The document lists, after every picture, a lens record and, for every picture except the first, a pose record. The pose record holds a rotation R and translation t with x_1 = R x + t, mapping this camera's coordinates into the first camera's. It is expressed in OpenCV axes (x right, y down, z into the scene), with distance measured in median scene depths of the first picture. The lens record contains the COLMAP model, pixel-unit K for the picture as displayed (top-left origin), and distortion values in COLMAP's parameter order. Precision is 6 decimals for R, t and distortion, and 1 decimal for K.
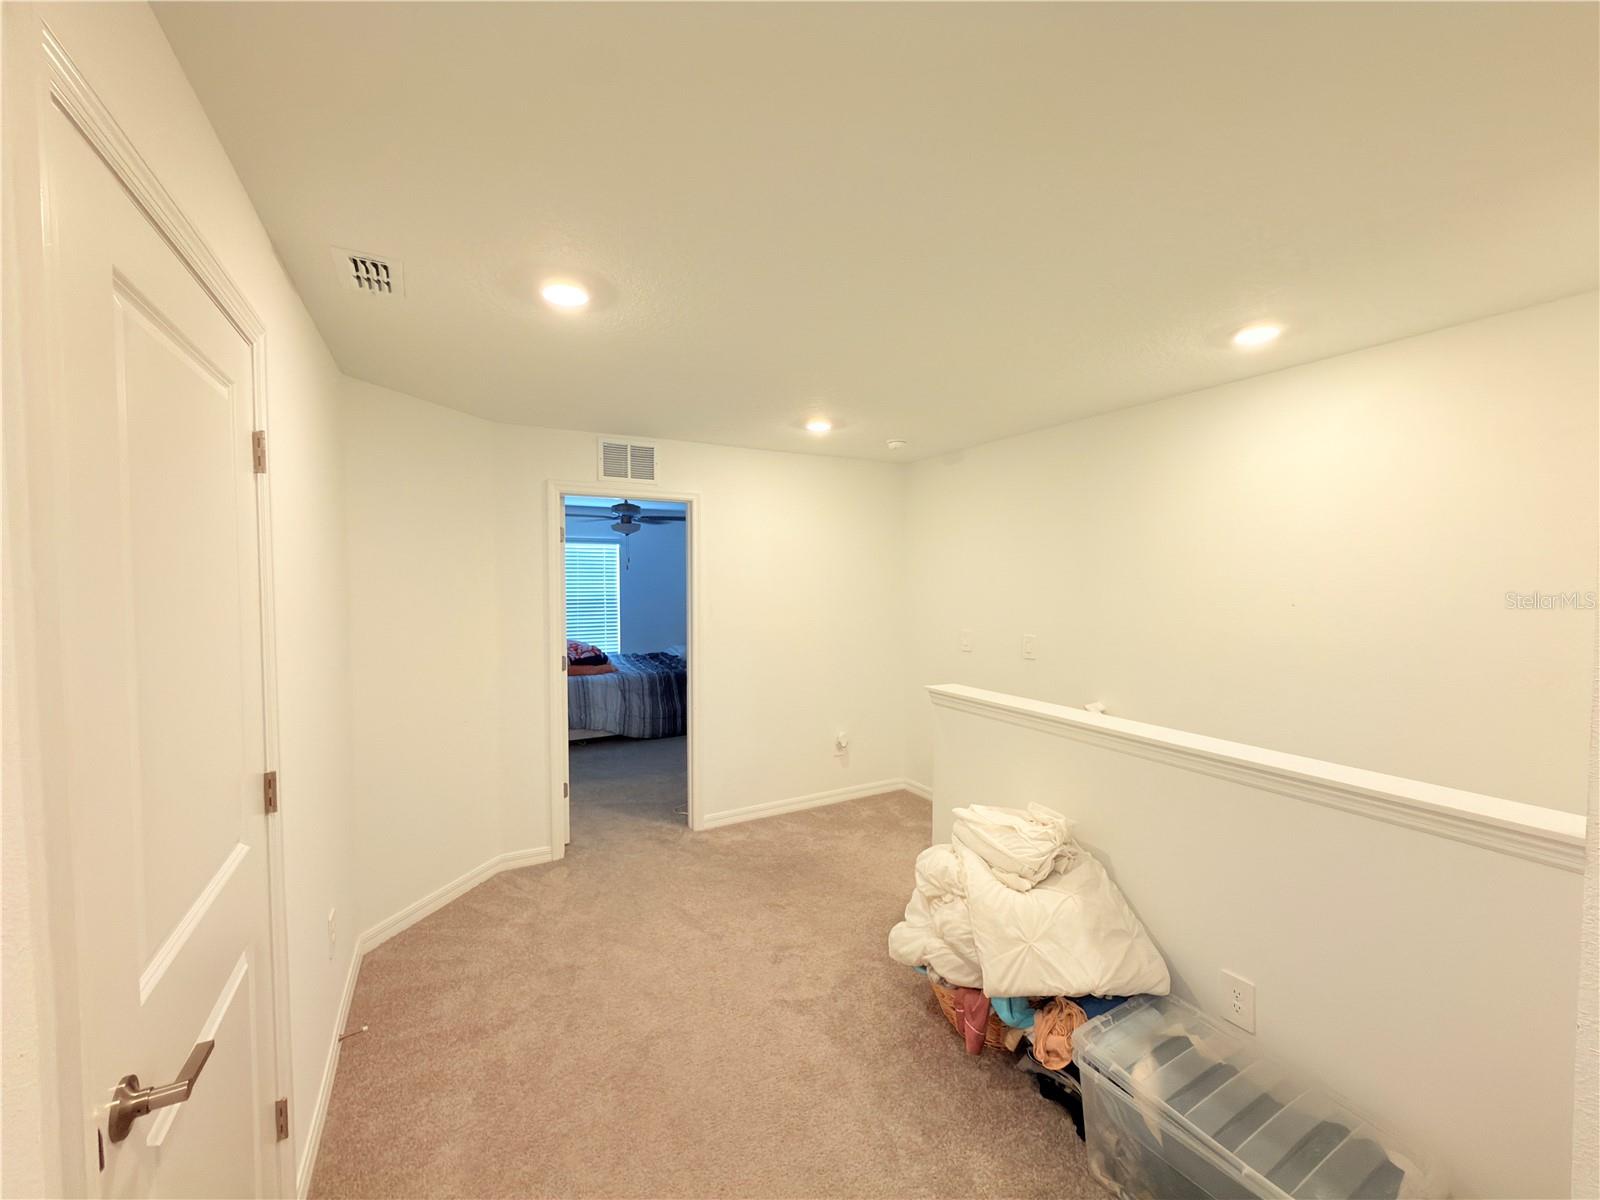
lens RADIAL K [[635.9, 0, 800.0], [0, 635.9, 600.0], [0, 0, 1]] dist [-0.000935, 0.000273]
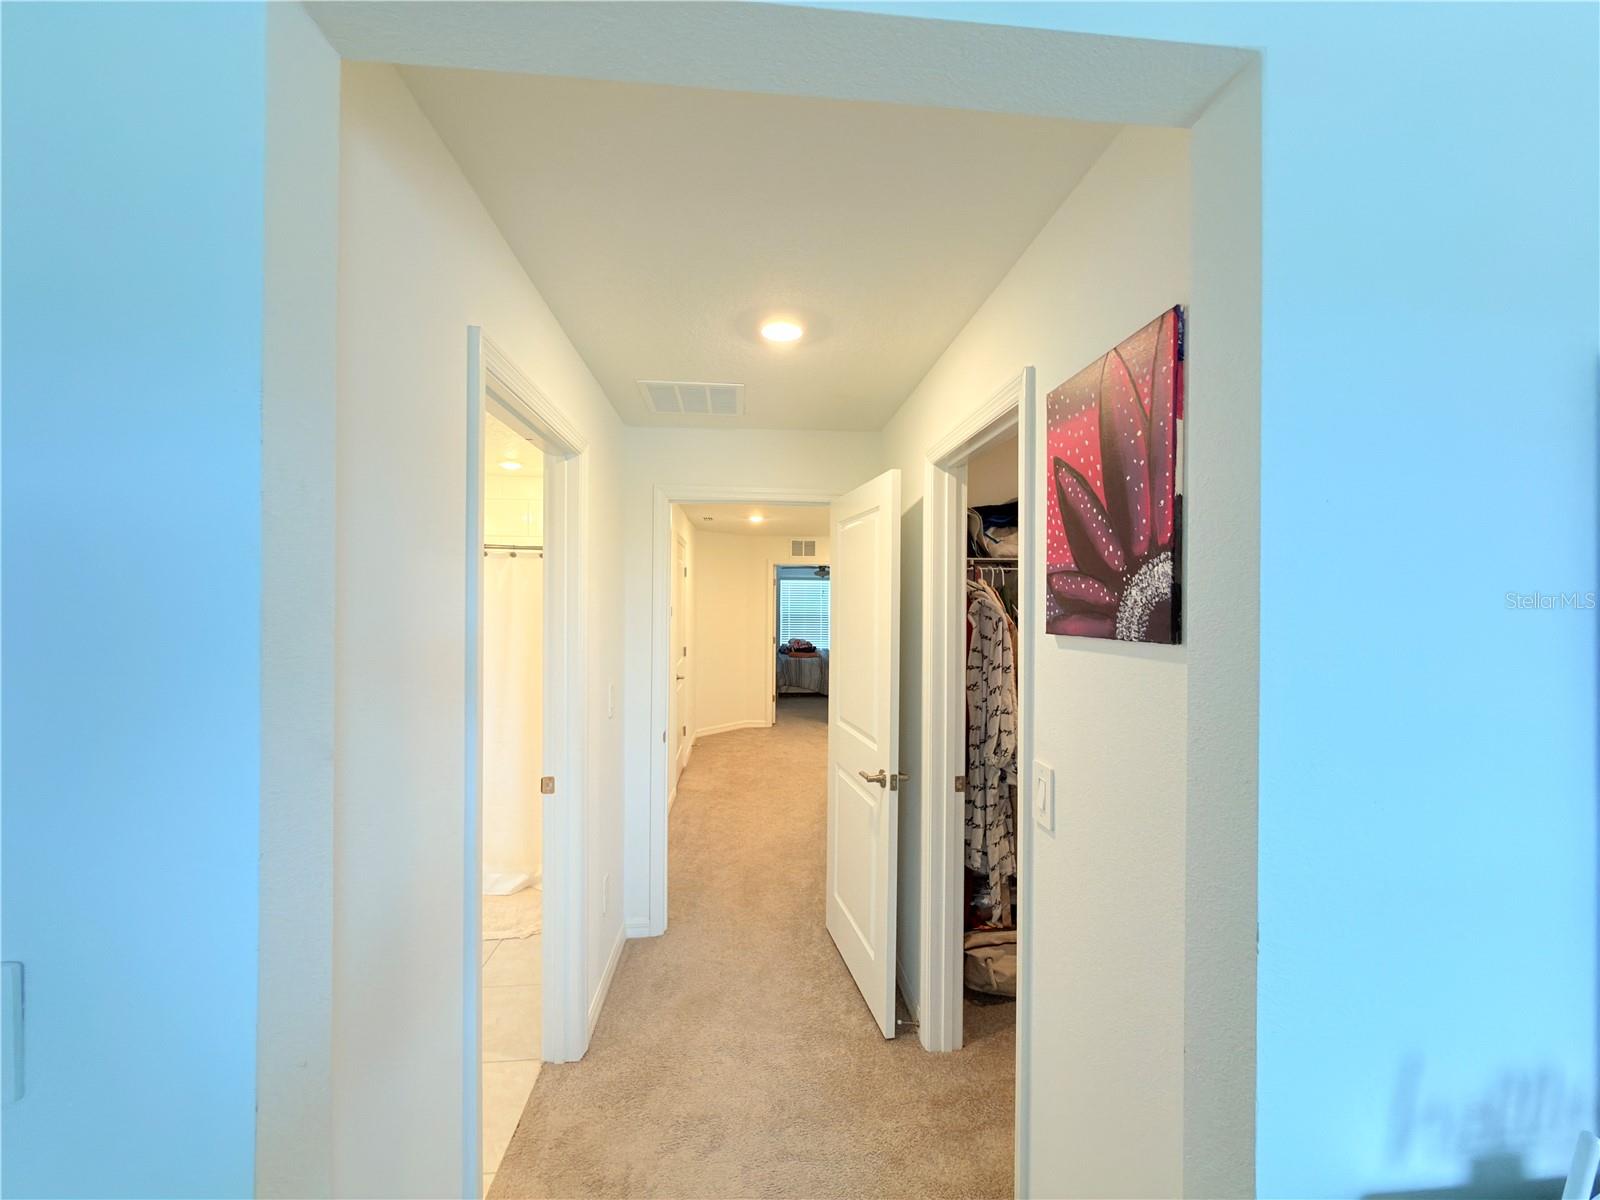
lens RADIAL K [[631.3, 0, 800.0], [0, 631.3, 600.0], [0, 0, 1]] dist [0.000174, -0.006722]
pose [[0.915949, 0.008753, -0.401200, 0.575341], [-0.021675, 0.999382, -0.027680, 0.017892], [0.400709, 0.034050, 0.915572, -0.953848]]
